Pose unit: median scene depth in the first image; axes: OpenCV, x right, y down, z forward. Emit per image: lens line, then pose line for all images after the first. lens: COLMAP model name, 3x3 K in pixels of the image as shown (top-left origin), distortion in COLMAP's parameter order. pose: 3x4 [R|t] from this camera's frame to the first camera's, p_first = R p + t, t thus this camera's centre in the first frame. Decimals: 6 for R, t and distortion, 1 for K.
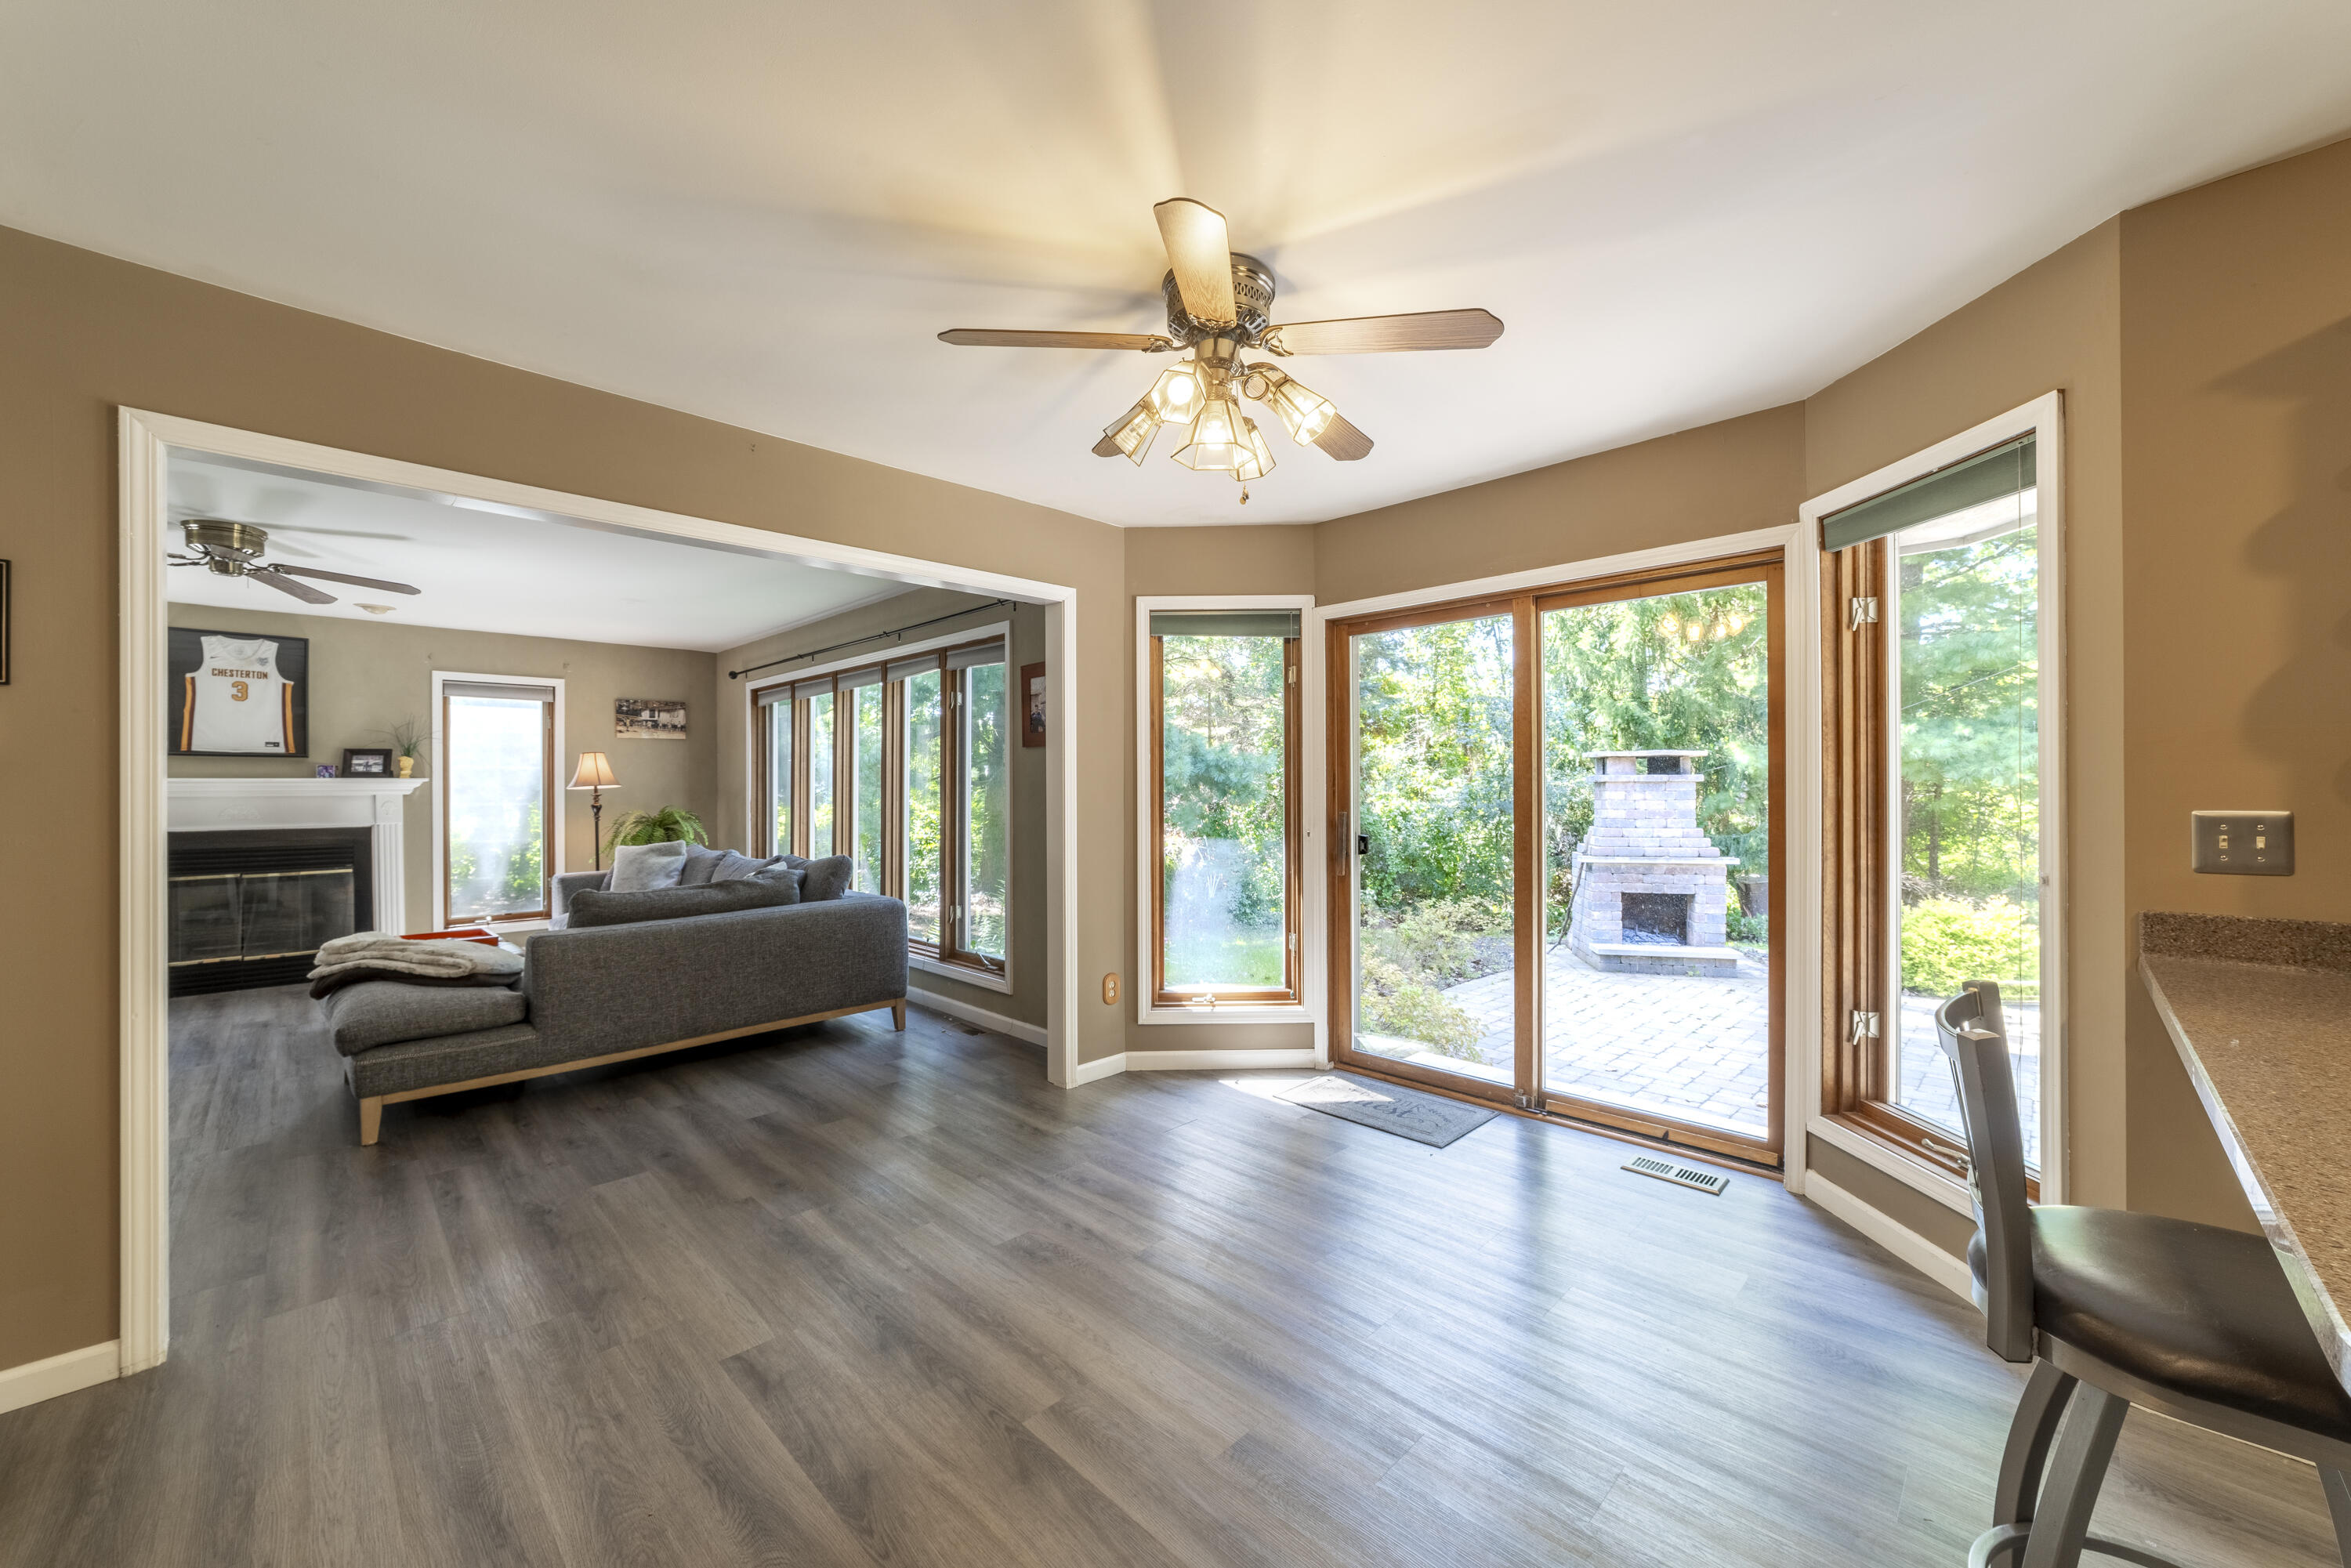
lens RADIAL K [[886.4, 0, 1186.2], [0, 886.4, 799.2], [0, 0, 1]] dist [-0.009514, 0.000773]
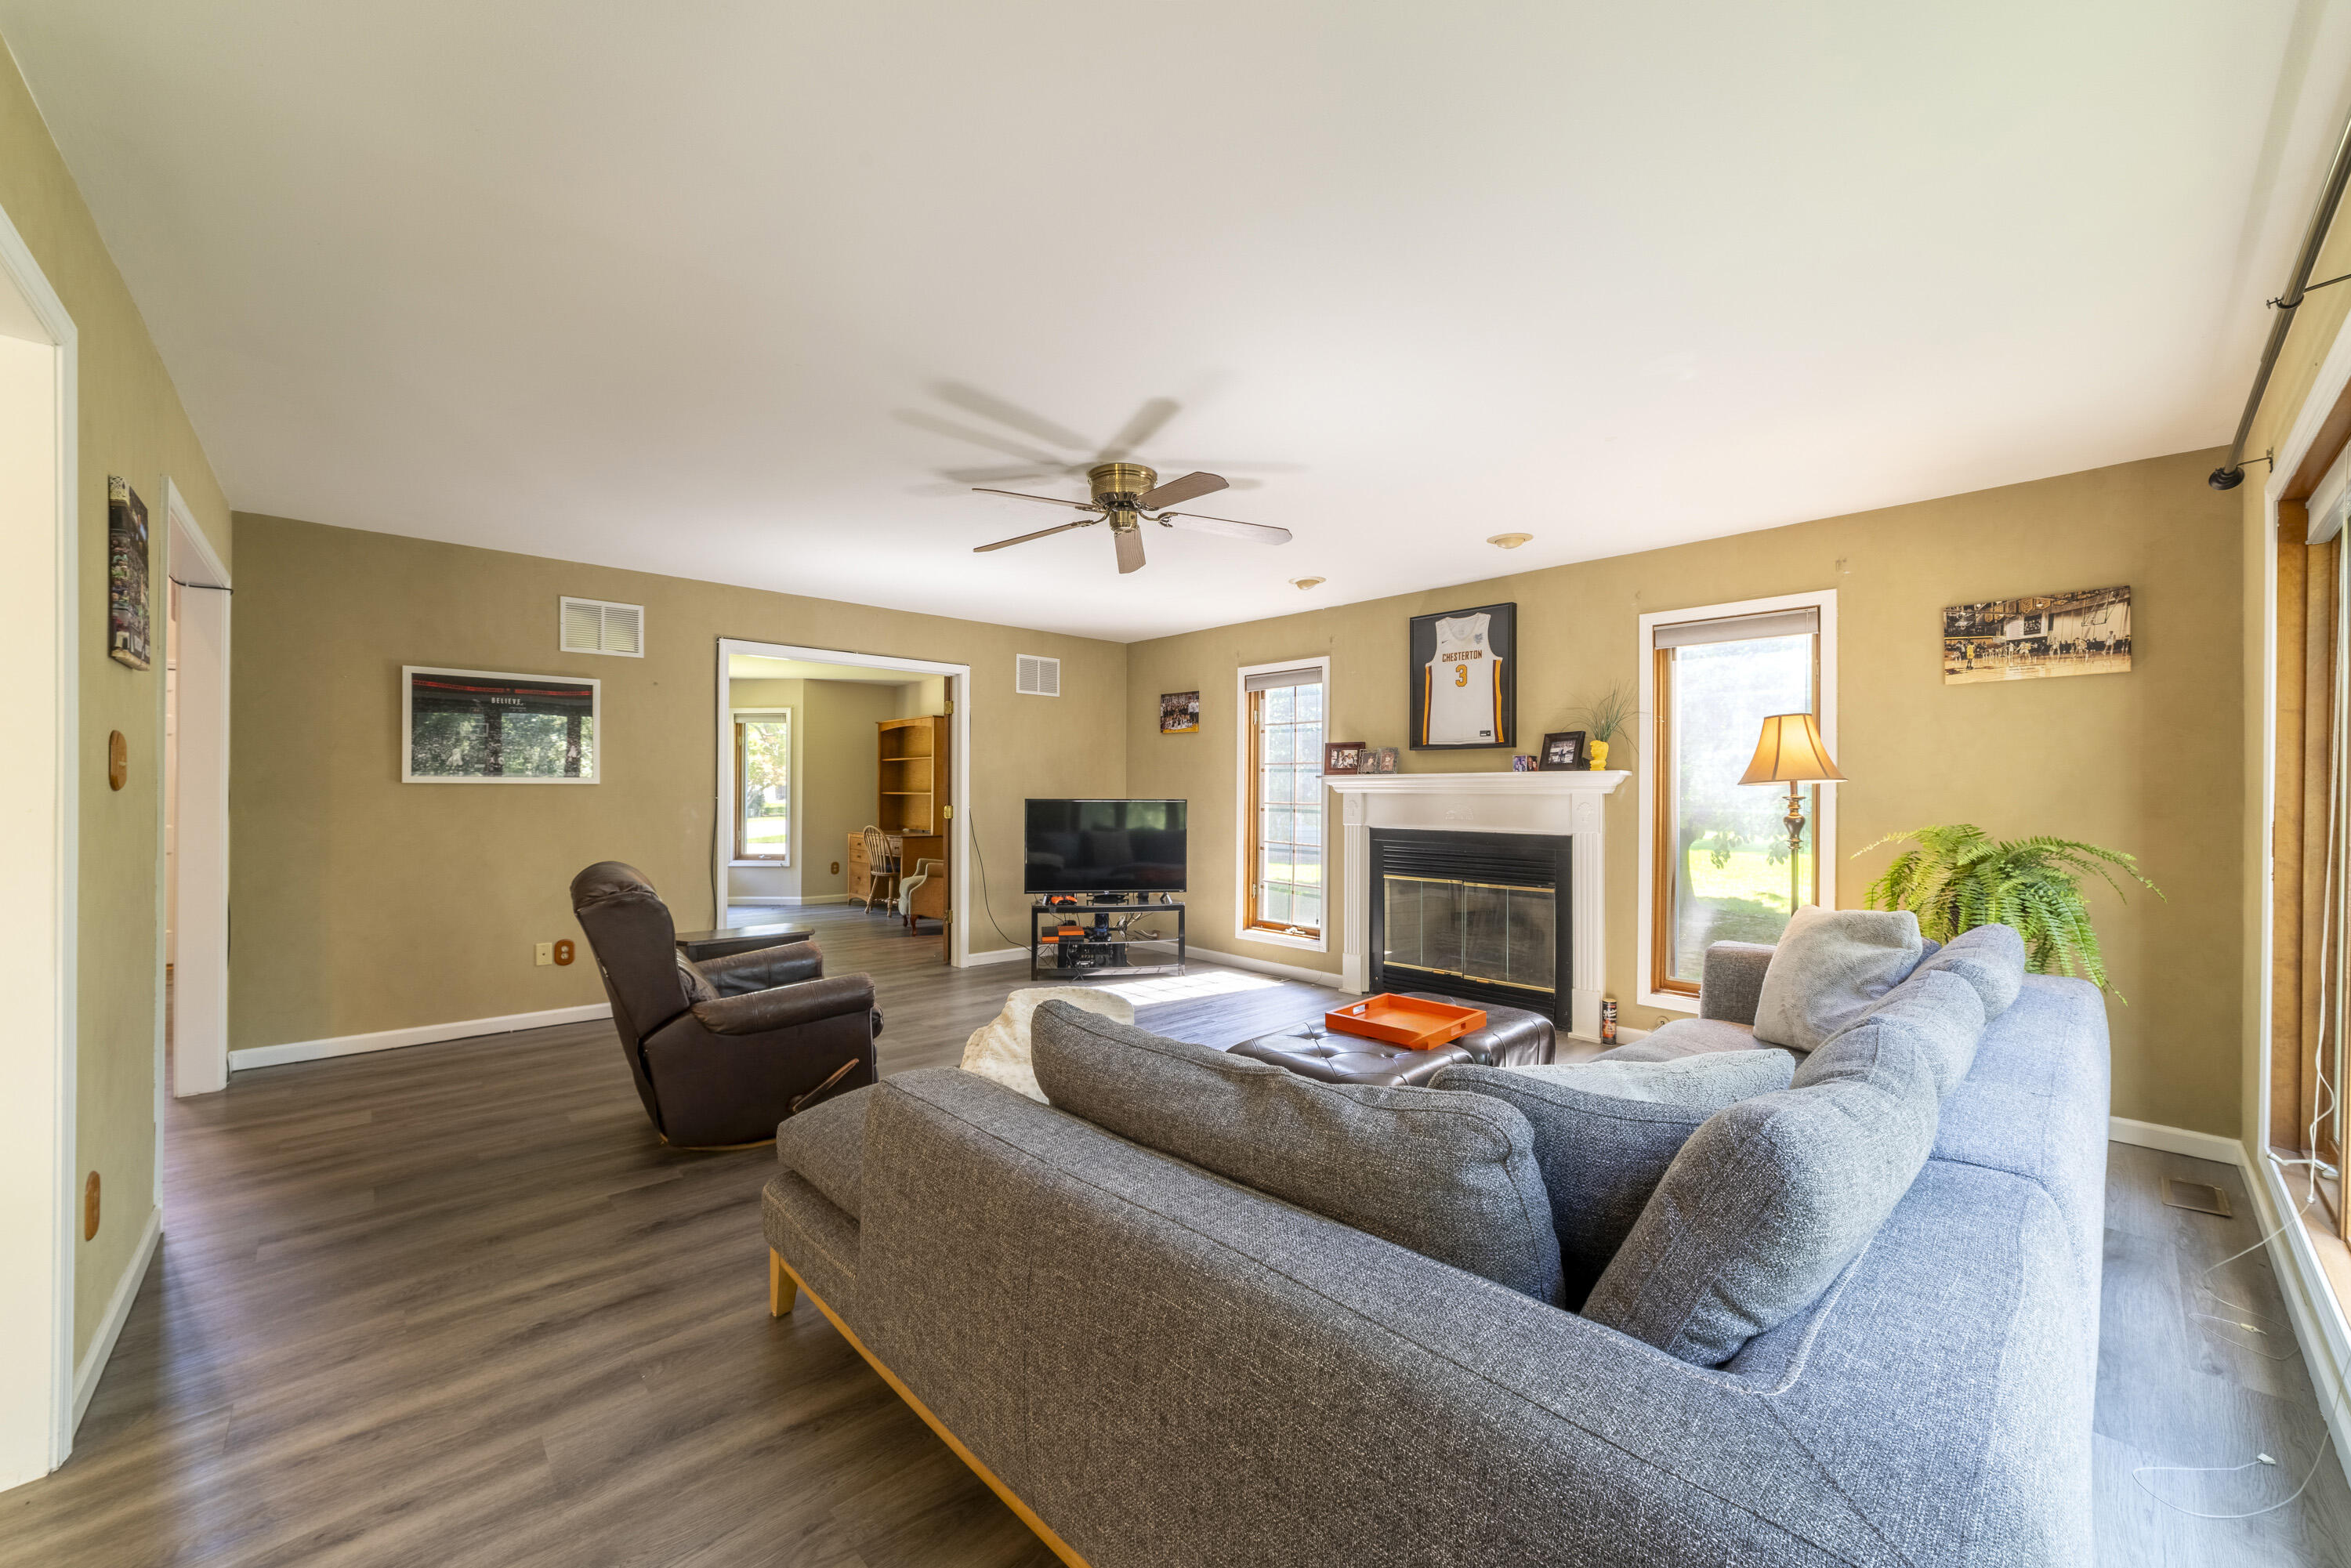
lens RADIAL K [[886.4, 0, 1193.5], [0, 886.4, 783.6], [0, 0, 1]] dist [-0.009514, 0.000773]
pose [[-0.052763, -0.003622, -0.998601, -0.152834], [-0.021041, 0.999775, -0.002515, -0.004838], [0.998385, 0.020879, -0.052827, 0.716607]]
